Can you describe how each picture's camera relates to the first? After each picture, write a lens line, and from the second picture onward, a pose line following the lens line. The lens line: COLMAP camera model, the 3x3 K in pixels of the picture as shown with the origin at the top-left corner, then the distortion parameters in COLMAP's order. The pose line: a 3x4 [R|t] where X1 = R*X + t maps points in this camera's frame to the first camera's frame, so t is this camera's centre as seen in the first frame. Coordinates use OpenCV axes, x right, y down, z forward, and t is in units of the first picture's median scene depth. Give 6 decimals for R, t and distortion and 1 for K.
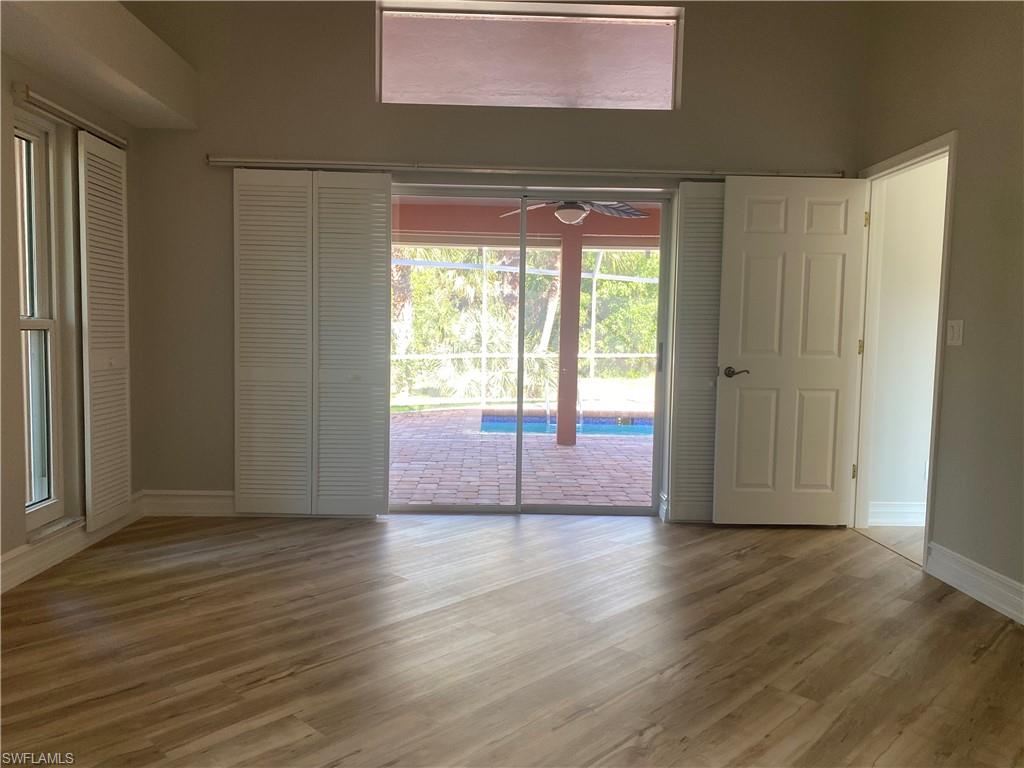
lens RADIAL K [[801.0, 0, 512.0], [0, 801.0, 384.0], [0, 0, 1]] dist [0.007459, -0.007898]
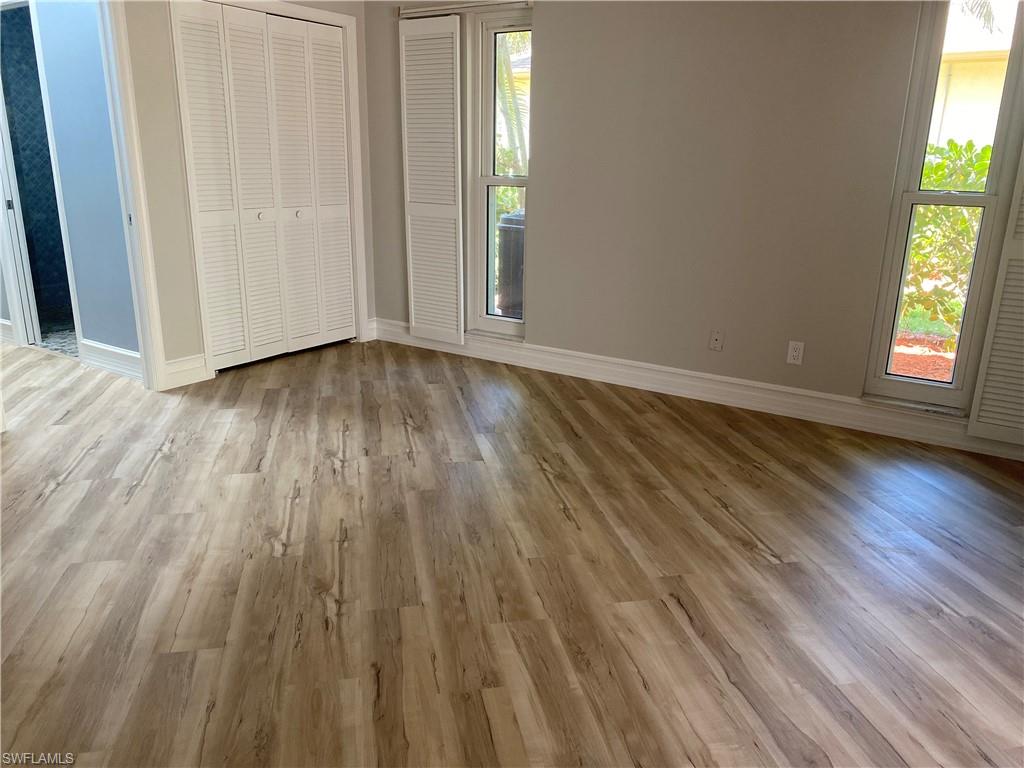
lens RADIAL K [[765.6, 0, 512.0], [0, 765.6, 384.0], [0, 0, 1]] dist [0.054435, -0.073744]
pose [[-0.571409, 0.208887, -0.793636, 0.457159], [-0.088108, 0.945859, 0.312389, -0.101412], [0.815922, 0.248427, -0.522068, 0.999185]]
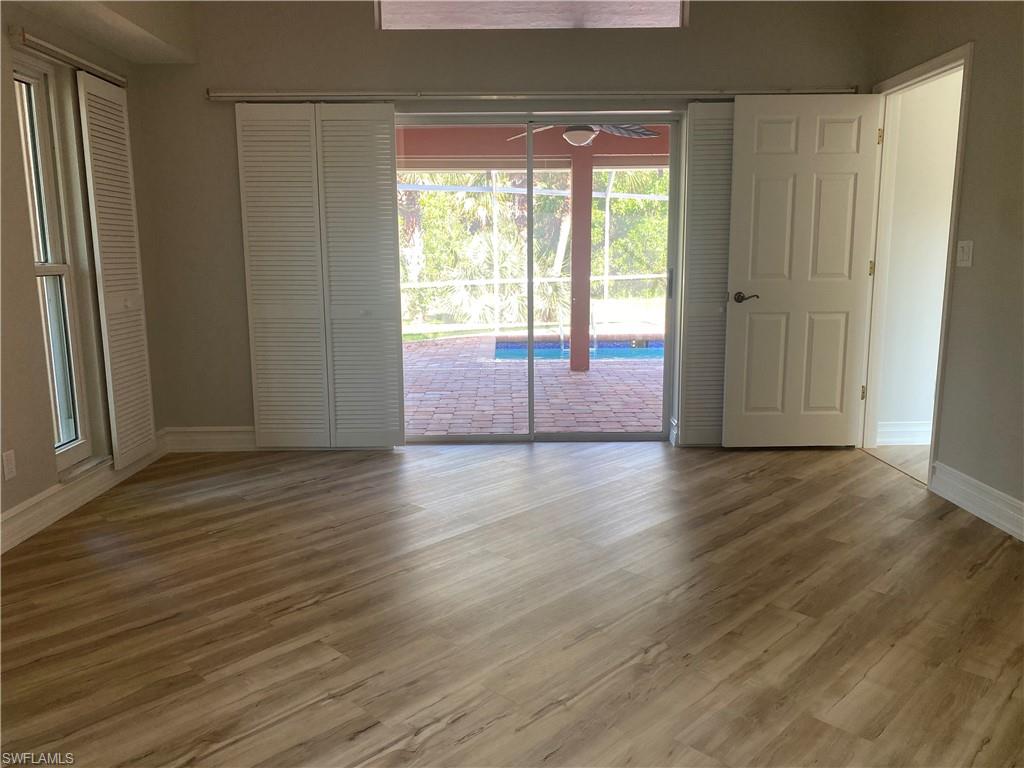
lens RADIAL K [[801.0, 0, 512.0], [0, 801.0, 384.0], [0, 0, 1]] dist [0.007459, -0.007898]
pose [[0.999489, -0.025025, -0.019901, 0.007152], [0.026788, 0.995220, 0.093913, -0.011222], [0.017456, -0.094398, 0.995382, -0.014479]]
